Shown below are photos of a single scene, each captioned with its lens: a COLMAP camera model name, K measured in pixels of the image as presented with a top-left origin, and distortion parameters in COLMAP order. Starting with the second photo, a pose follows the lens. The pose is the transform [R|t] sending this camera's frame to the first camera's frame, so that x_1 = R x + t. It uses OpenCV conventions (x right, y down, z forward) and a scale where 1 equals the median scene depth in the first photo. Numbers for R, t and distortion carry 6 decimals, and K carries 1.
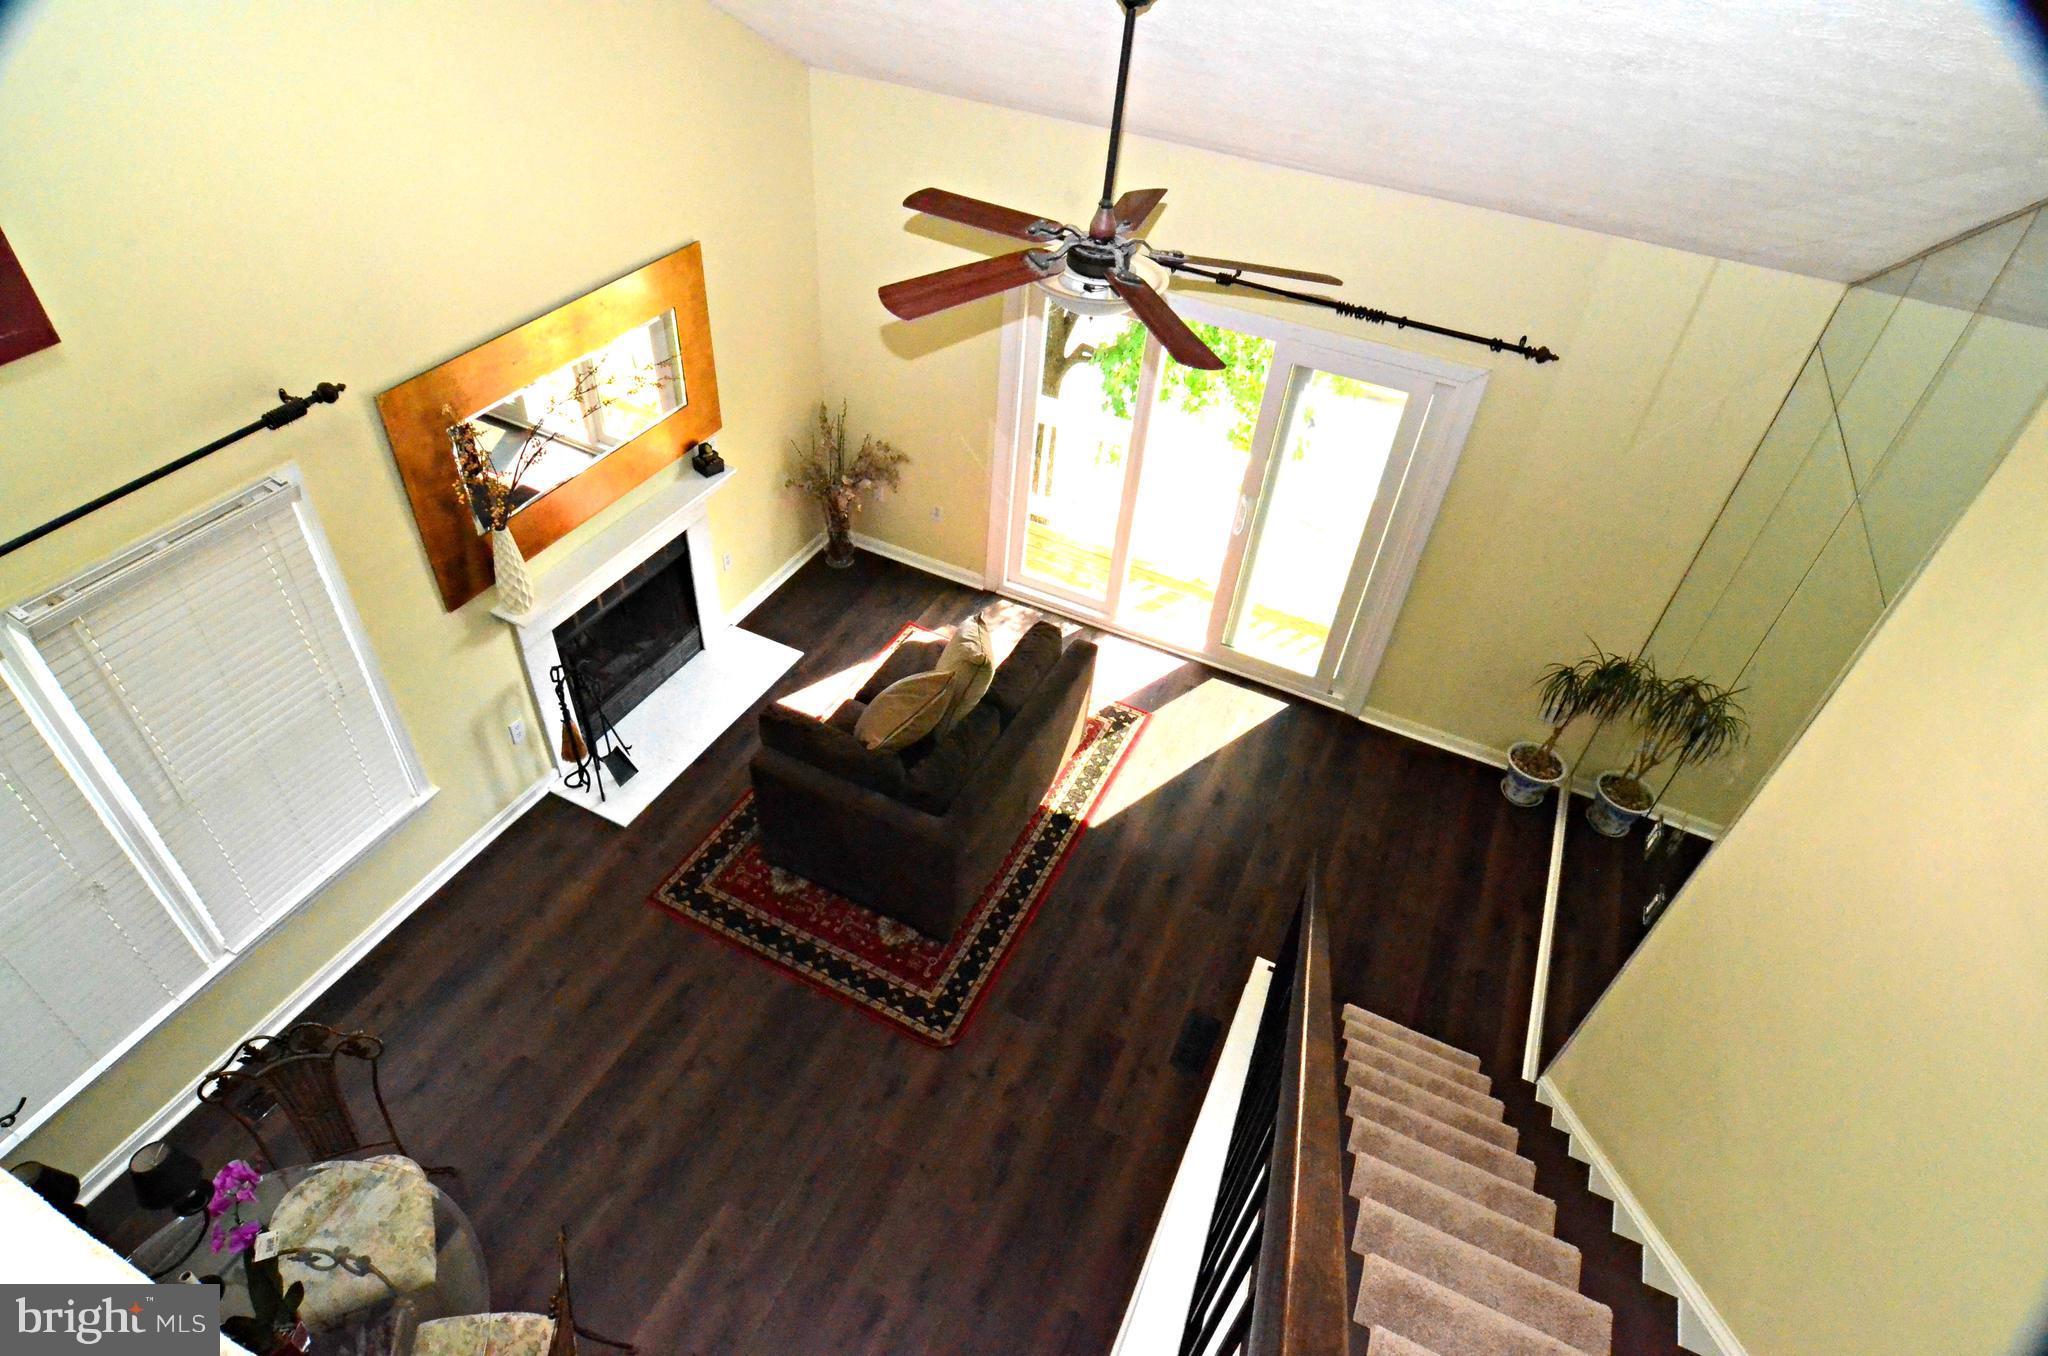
lens RADIAL K [[1104.1, 0, 1011.3], [0, 1104.1, 702.1], [0, 0, 1]] dist [-0.004927, -0.001573]
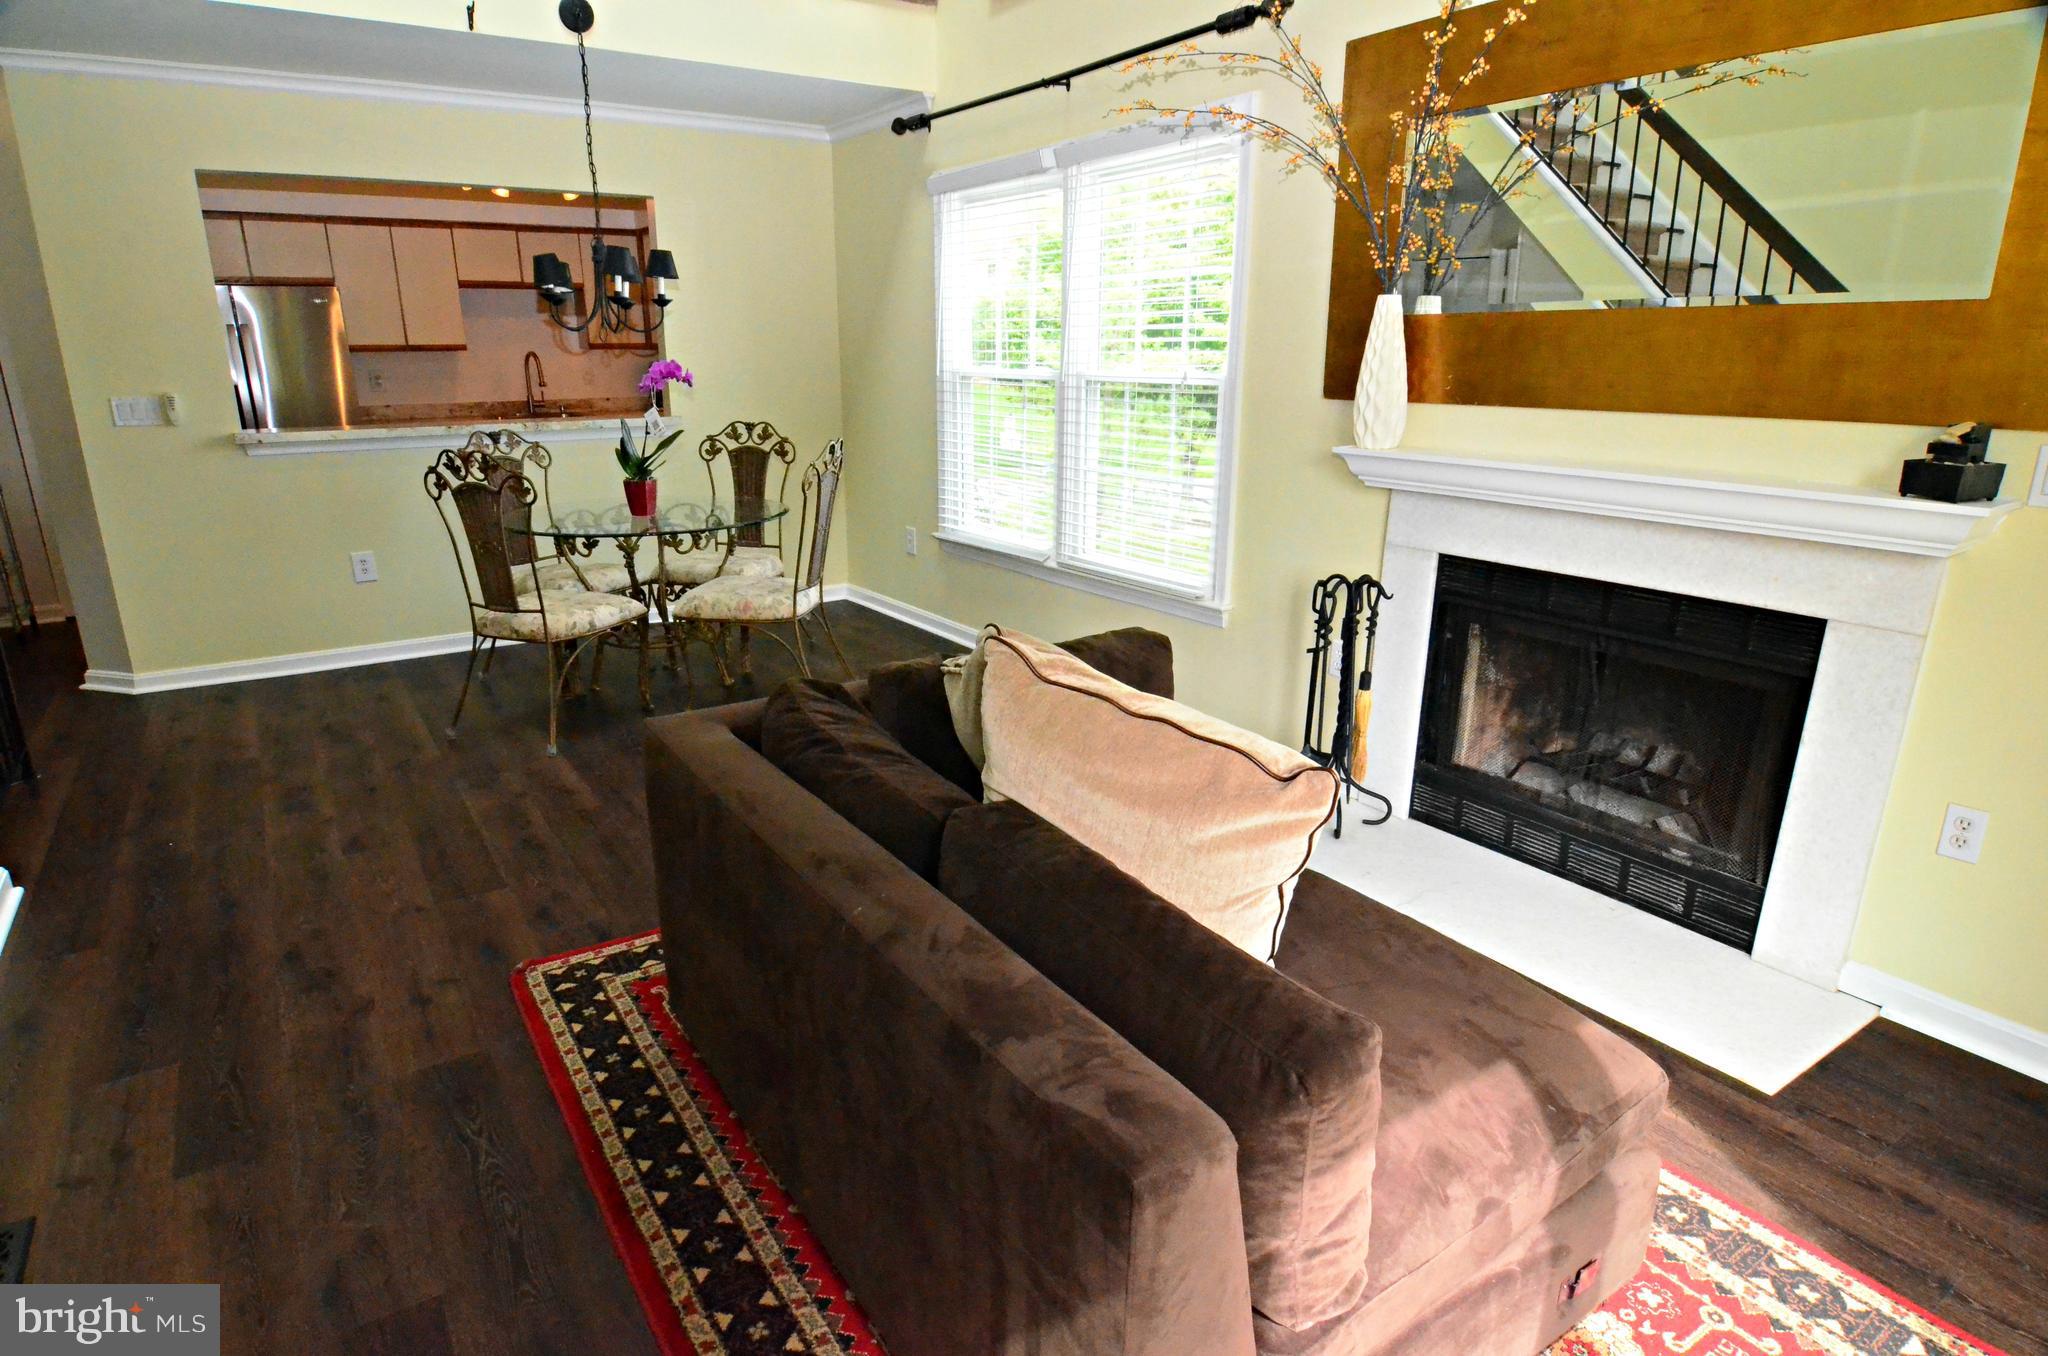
lens RADIAL K [[1131.6, 0, 1013.7], [0, 1131.6, 696.4], [0, 0, 1]] dist [-0.000029, -0.015016]
pose [[-0.511344, 0.186813, -0.838825, 0.241963], [-0.601836, 0.618916, 0.504714, -0.191895], [0.613450, 0.762918, -0.204049, 1.053284]]
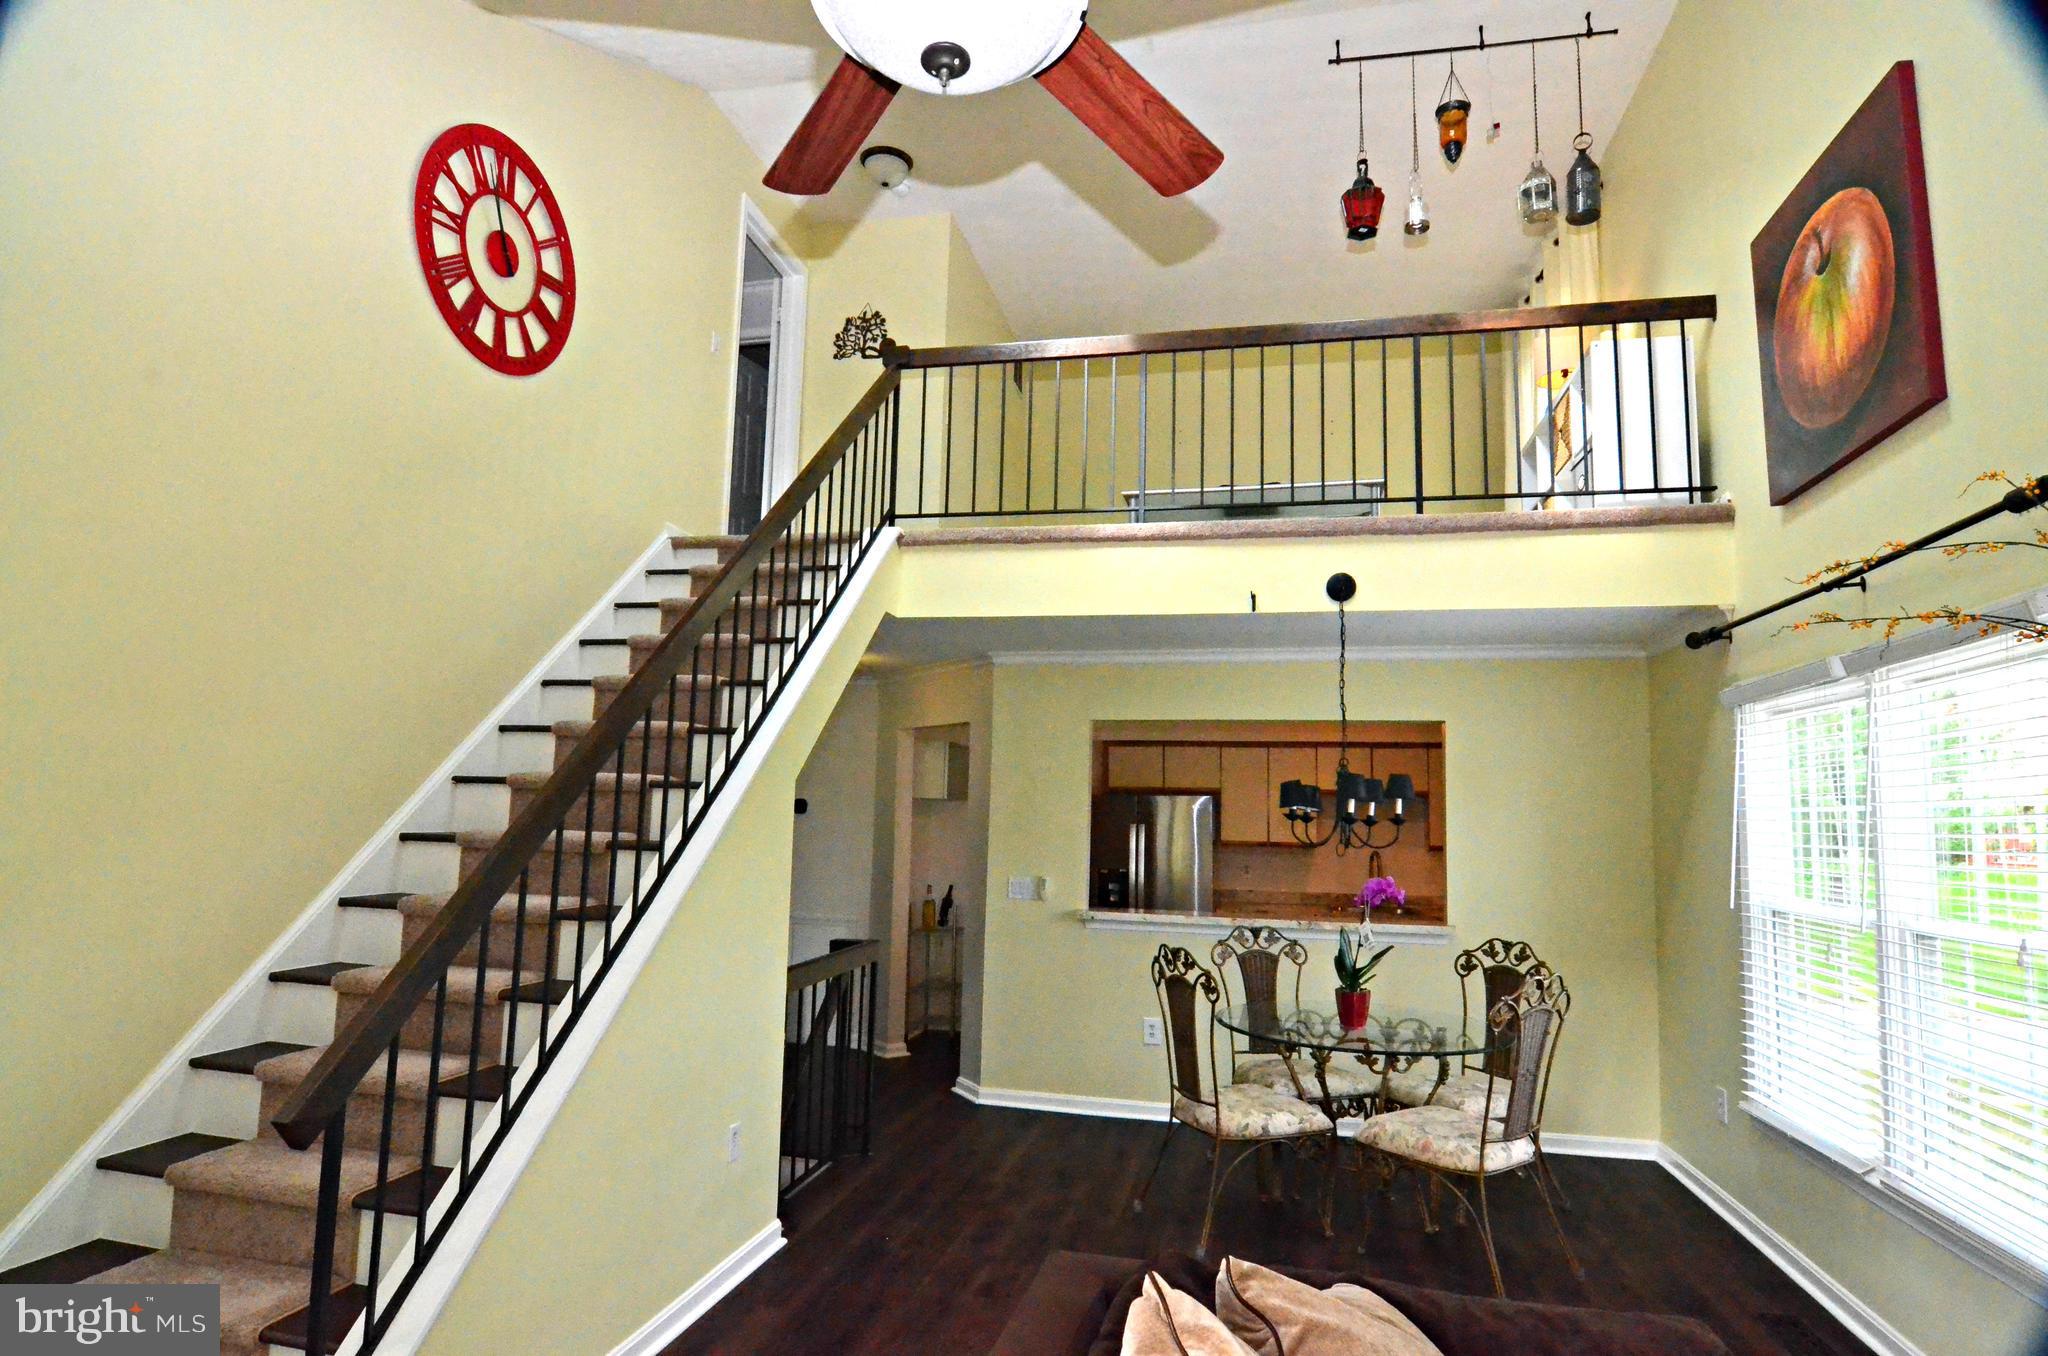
lens RADIAL K [[1096.9, 0, 1016.0], [0, 1096.9, 698.1], [0, 0, 1]] dist [-0.002869, -0.017795]
pose [[-0.972412, -0.118580, -0.200881, 0.074833], [-0.213421, 0.799865, 0.560953, -0.283230], [0.094160, 0.588349, -0.803106, 1.095179]]
